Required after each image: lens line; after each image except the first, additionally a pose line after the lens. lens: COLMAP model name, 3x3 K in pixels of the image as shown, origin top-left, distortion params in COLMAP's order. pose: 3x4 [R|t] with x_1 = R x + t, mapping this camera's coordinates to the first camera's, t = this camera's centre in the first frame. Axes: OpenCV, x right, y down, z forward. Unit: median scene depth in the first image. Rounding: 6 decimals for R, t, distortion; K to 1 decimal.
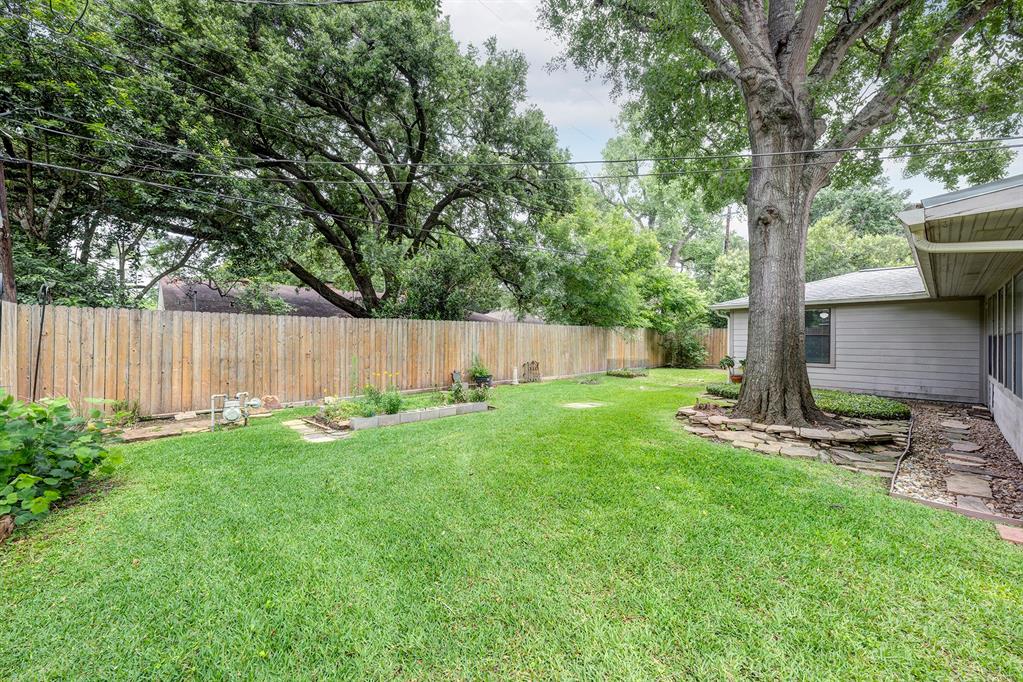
lens RADIAL K [[398.8, 0, 511.5], [0, 398.8, 341.0], [0, 0, 1]] dist [0.001409, 0.000364]
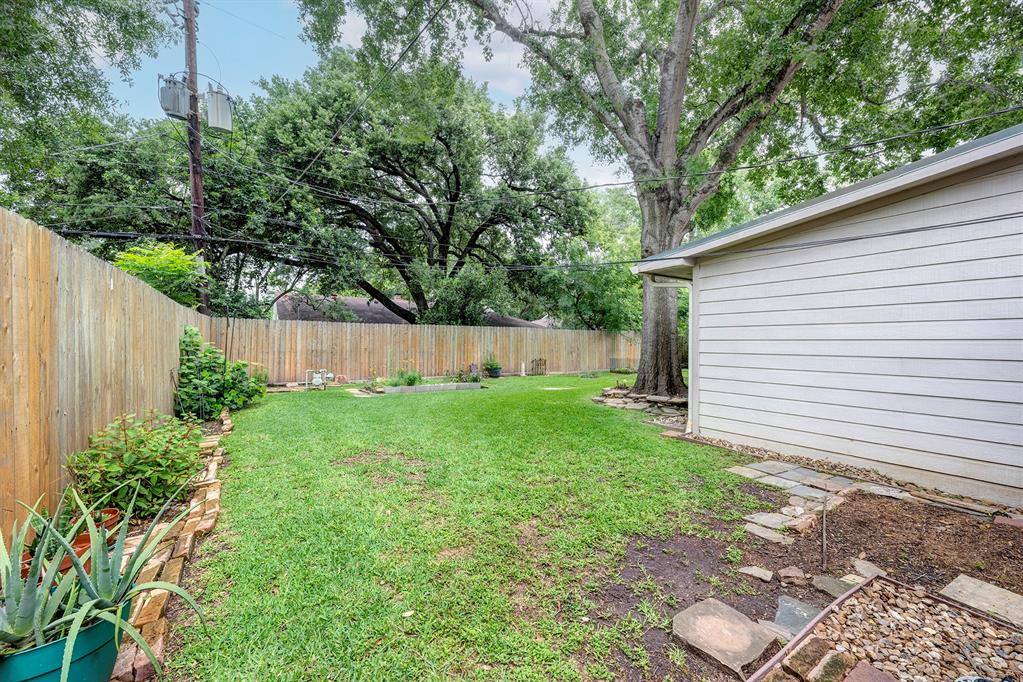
lens RADIAL K [[398.8, 0, 511.5], [0, 398.8, 341.0], [0, 0, 1]] dist [0.001409, 0.000364]
pose [[0.984349, 0.003858, -0.176188, 0.251560], [-0.006403, 0.999883, -0.013879, 0.019419], [0.176114, 0.014790, 0.984259, -0.321155]]
